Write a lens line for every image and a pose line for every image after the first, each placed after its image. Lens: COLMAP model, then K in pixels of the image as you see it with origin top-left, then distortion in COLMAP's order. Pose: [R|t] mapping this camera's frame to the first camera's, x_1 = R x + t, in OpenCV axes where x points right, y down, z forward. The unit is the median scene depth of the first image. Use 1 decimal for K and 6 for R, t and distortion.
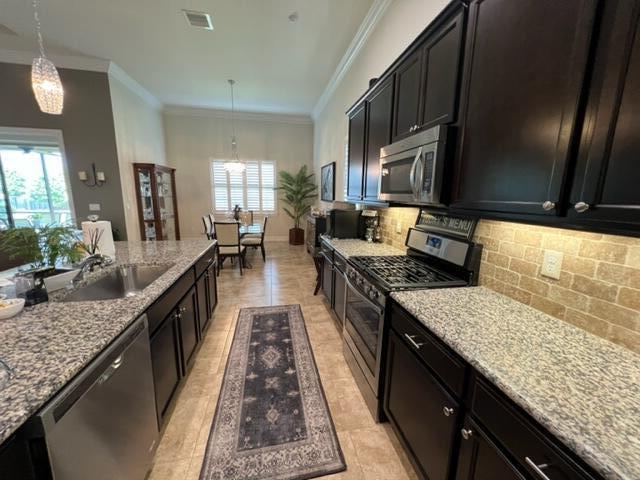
lens RADIAL K [[255.6, 0, 320.9], [0, 255.6, 241.6], [0, 0, 1]] dist [-0.001126, -0.000227]
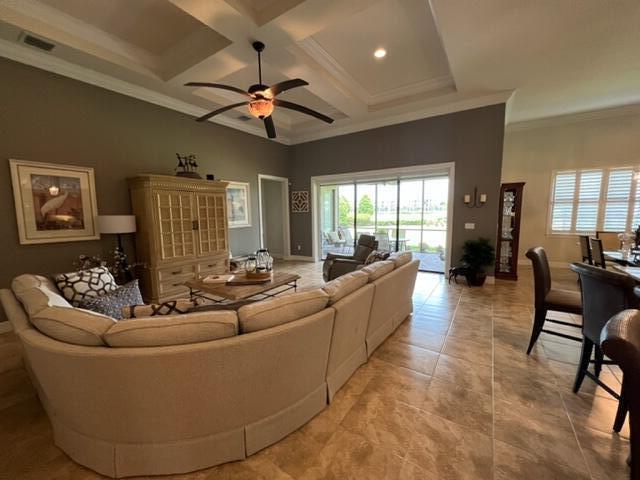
lens RADIAL K [[255.6, 0, 322.3], [0, 255.6, 241.8], [0, 0, 1]] dist [-0.001126, -0.000227]
pose [[0.709655, 0.057858, -0.702169, -0.361643], [-0.102279, 0.994525, -0.021422, 0.015427], [0.697086, 0.087019, 0.711688, -0.156656]]
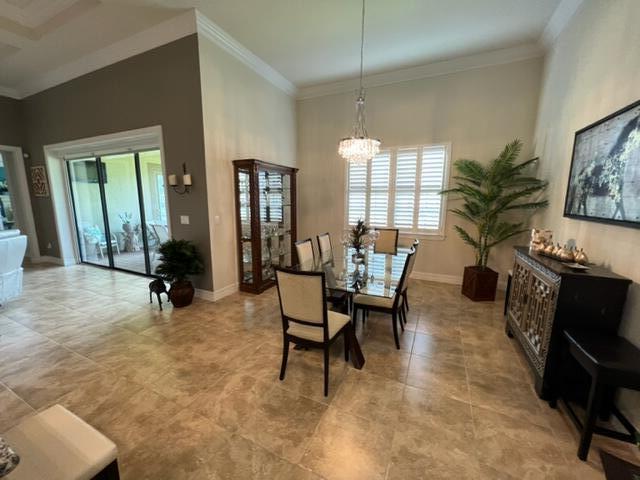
lens RADIAL K [[255.6, 0, 321.3], [0, 255.6, 241.5], [0, 0, 1]] dist [-0.001126, -0.000227]
pose [[0.804111, 0.086032, -0.588221, -0.056762], [-0.102844, 0.994685, 0.004891, -0.075231], [0.585515, 0.056562, 0.808686, 0.401585]]
